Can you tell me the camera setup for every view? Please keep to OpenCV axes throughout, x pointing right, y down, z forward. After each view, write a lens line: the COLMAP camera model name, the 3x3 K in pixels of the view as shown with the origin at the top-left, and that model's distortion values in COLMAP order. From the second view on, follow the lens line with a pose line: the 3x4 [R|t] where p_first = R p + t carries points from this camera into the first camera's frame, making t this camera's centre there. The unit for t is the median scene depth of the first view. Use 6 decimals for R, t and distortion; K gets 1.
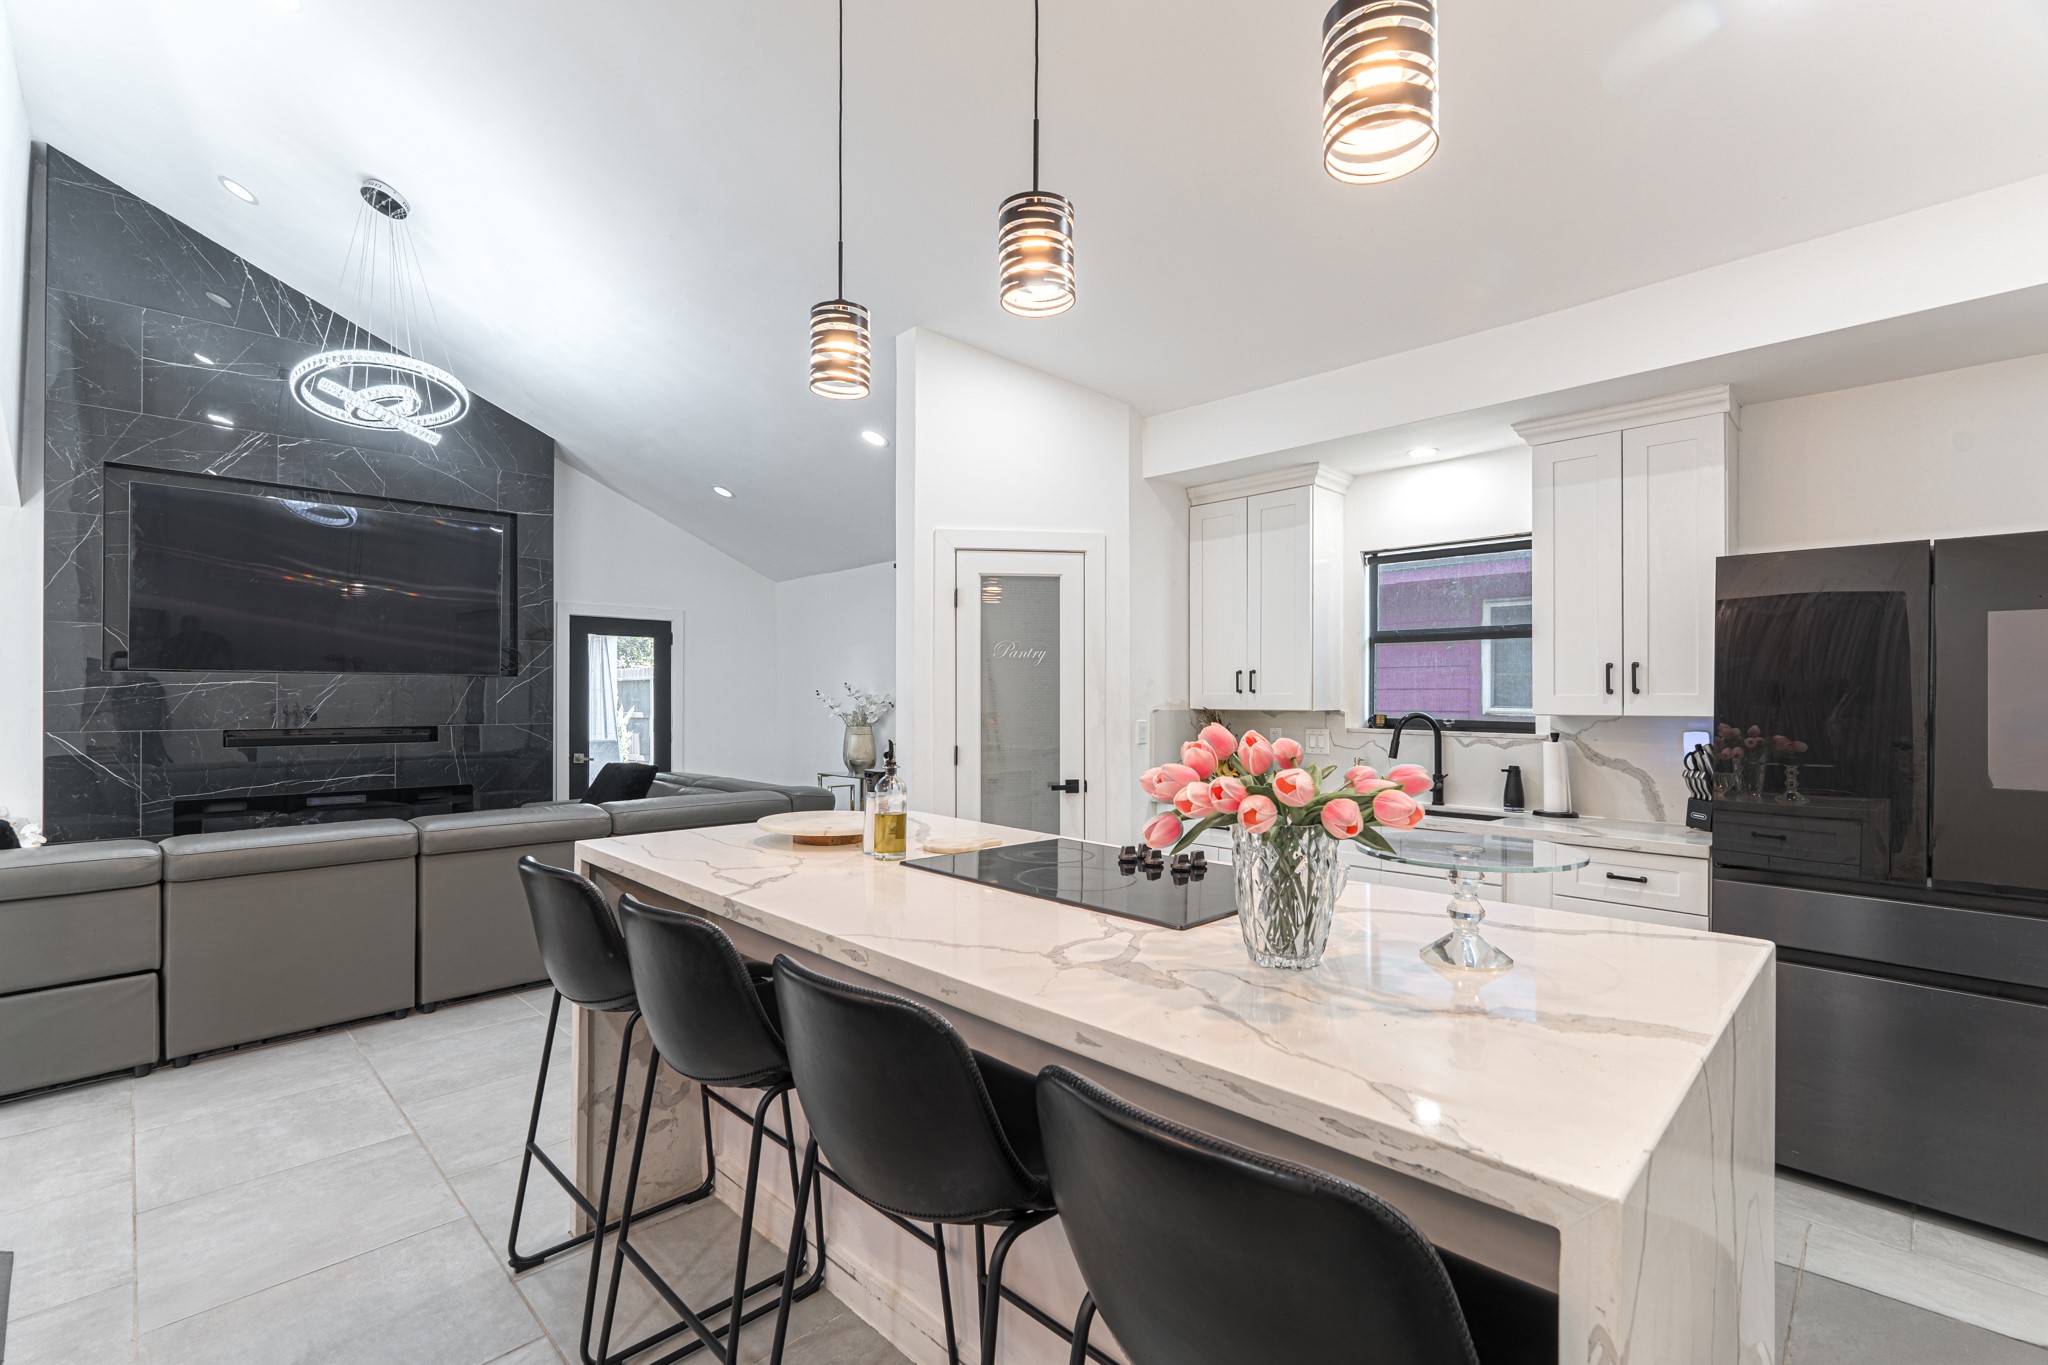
lens RADIAL K [[900.5, 0, 1015.4], [0, 900.5, 701.4], [0, 0, 1]] dist [-0.005514, 0.000617]
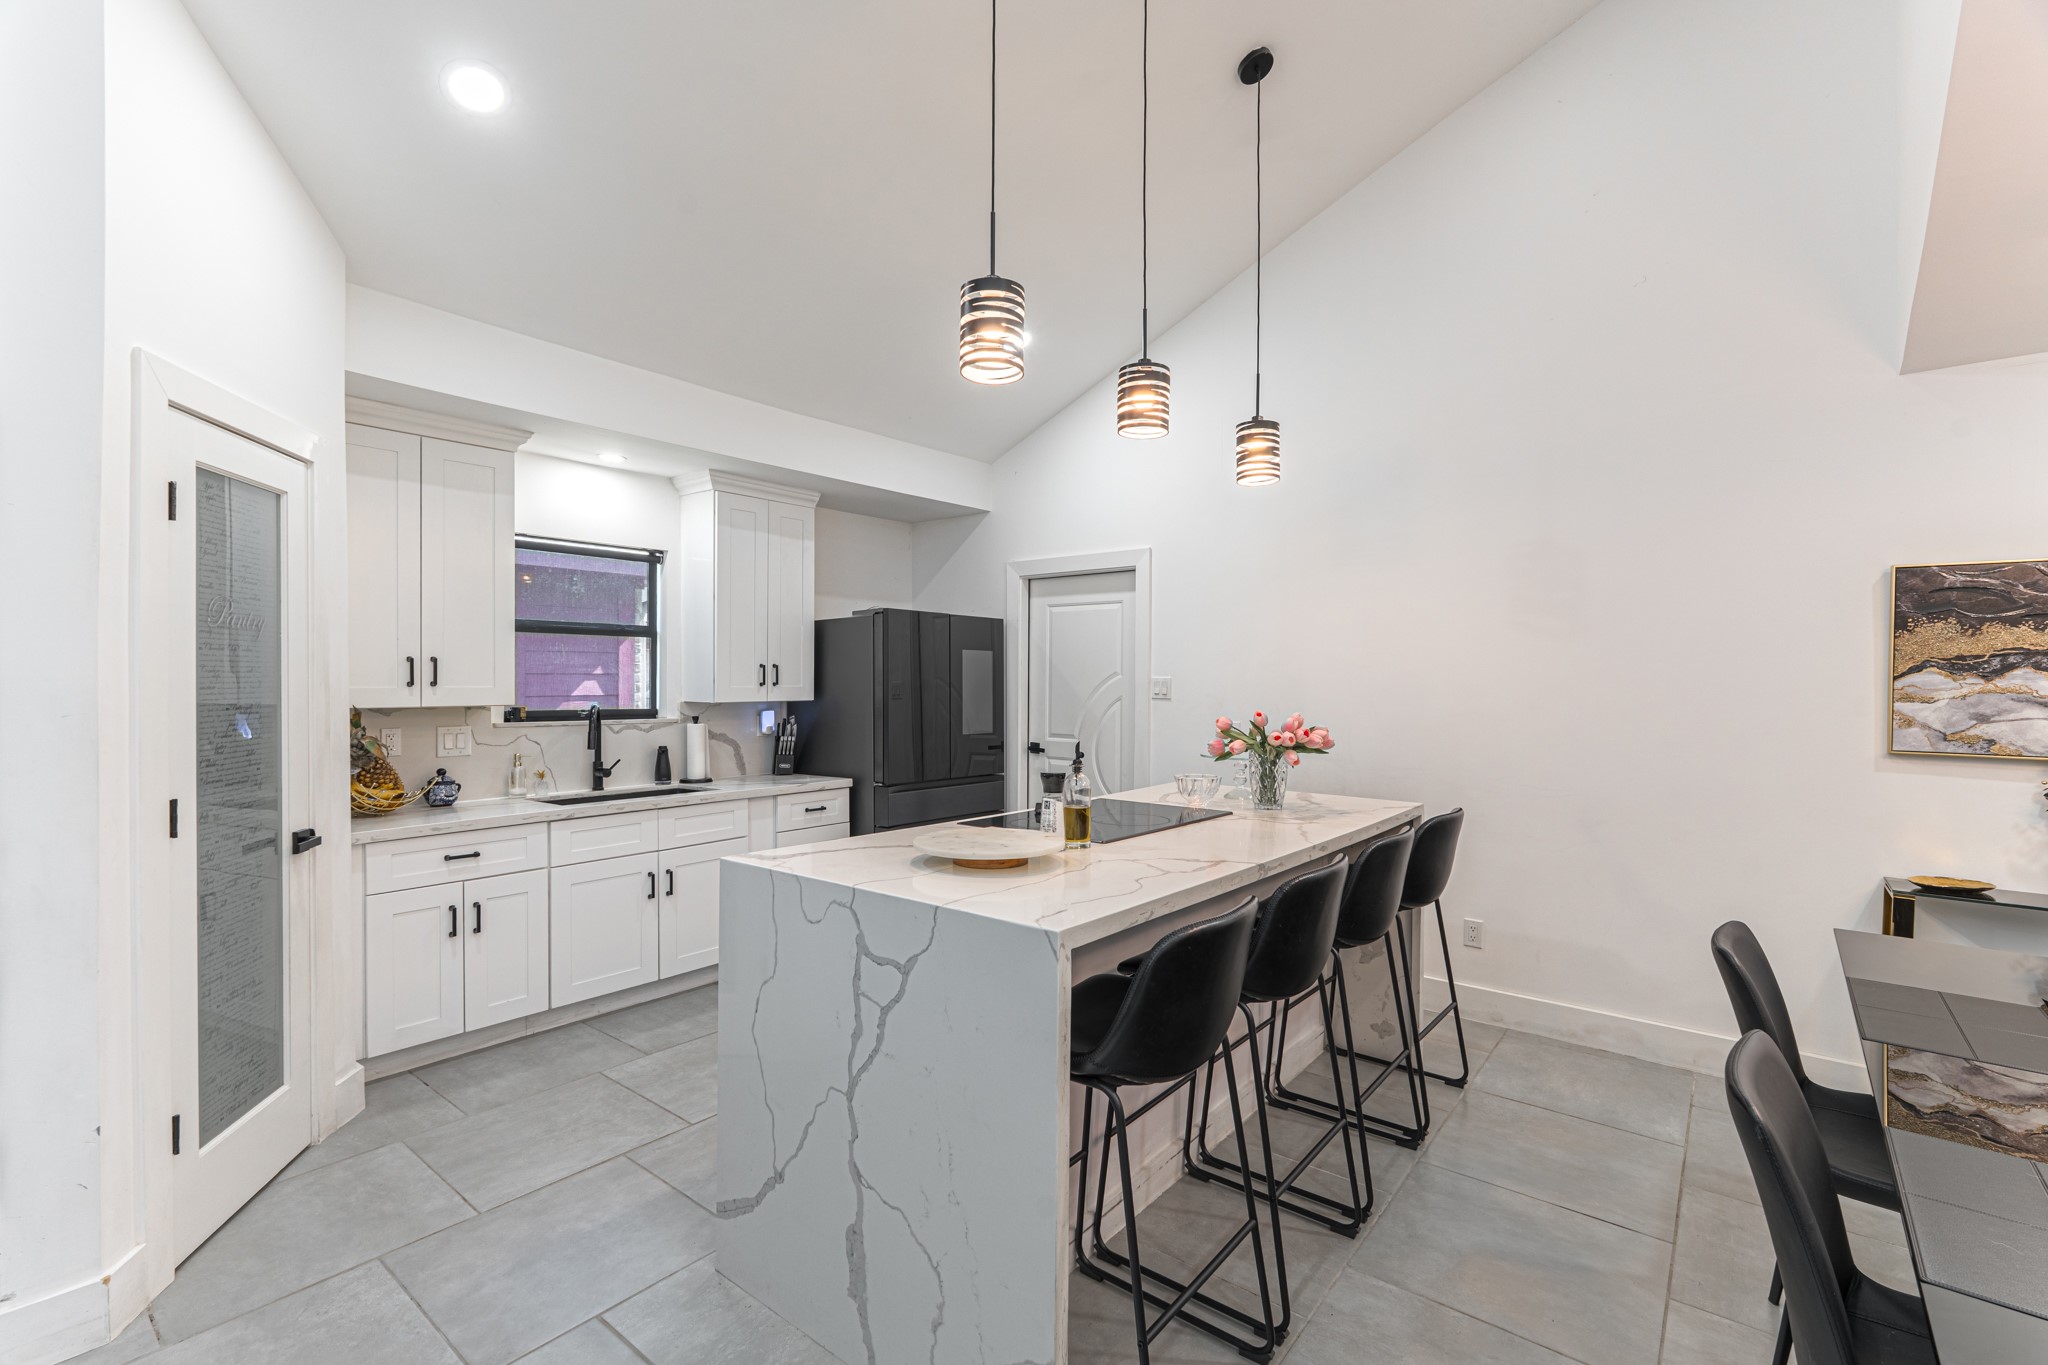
lens RADIAL K [[900.5, 0, 1030.5], [0, 900.5, 683.5], [0, 0, 1]] dist [-0.005514, 0.000617]
pose [[-0.120440, -0.008264, 0.992686, -0.599804], [-0.001057, 0.999966, 0.008196, -0.018743], [-0.992720, -0.000062, -0.120444, 0.578563]]
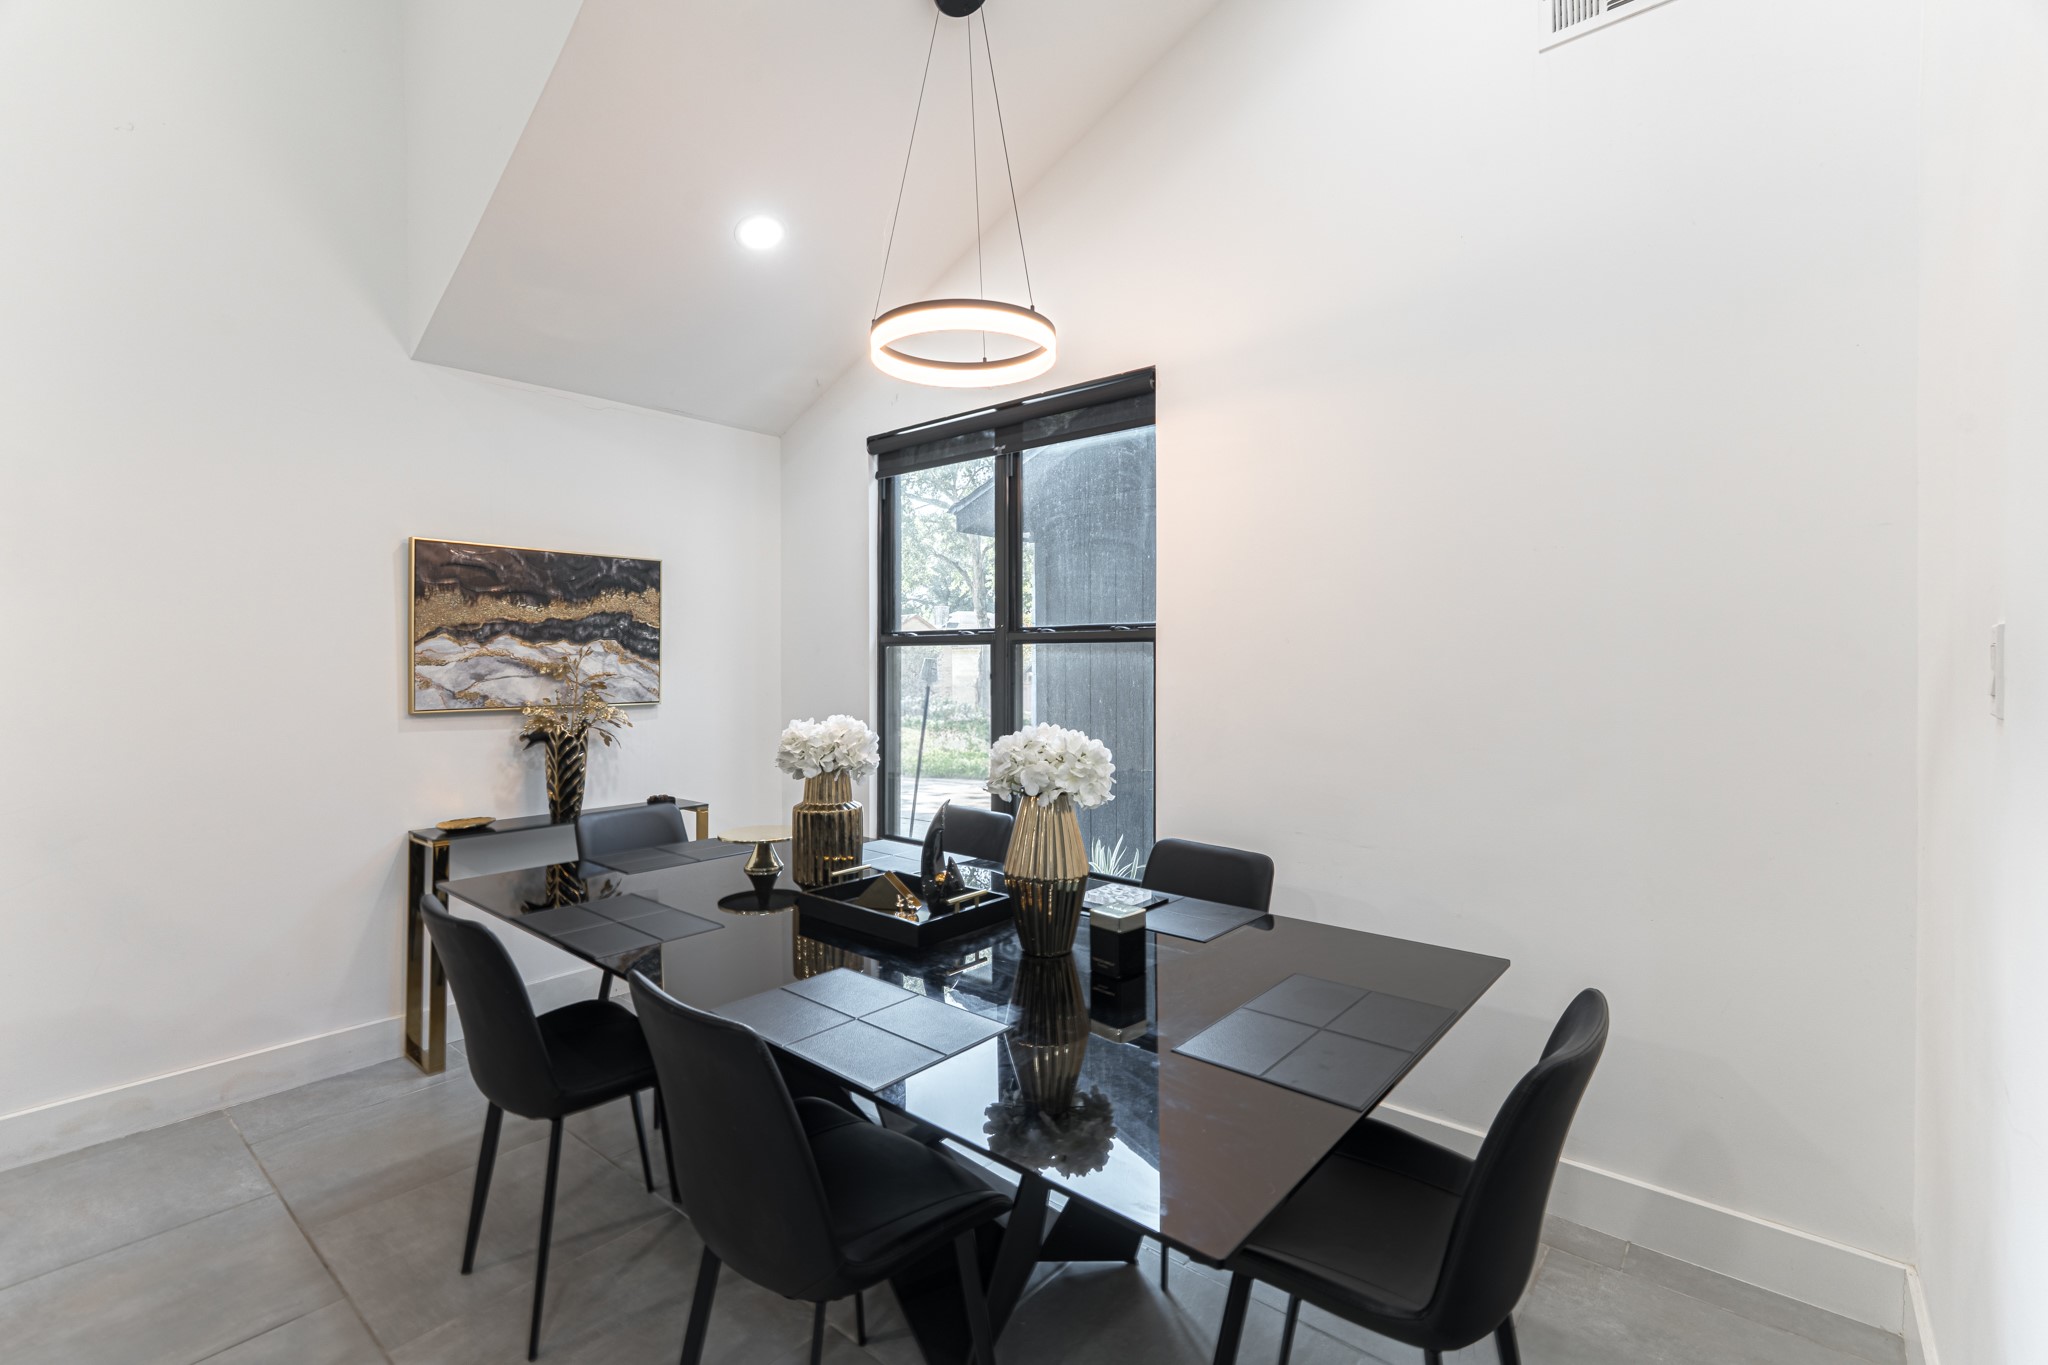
lens RADIAL K [[900.5, 0, 1023.5], [0, 900.5, 665.3], [0, 0, 1]] dist [-0.005514, 0.000617]
pose [[-0.994792, 0.004352, -0.101830, -0.421391], [0.003041, 0.999910, 0.013032, -0.007802], [0.101878, 0.012655, -0.994716, 0.618999]]
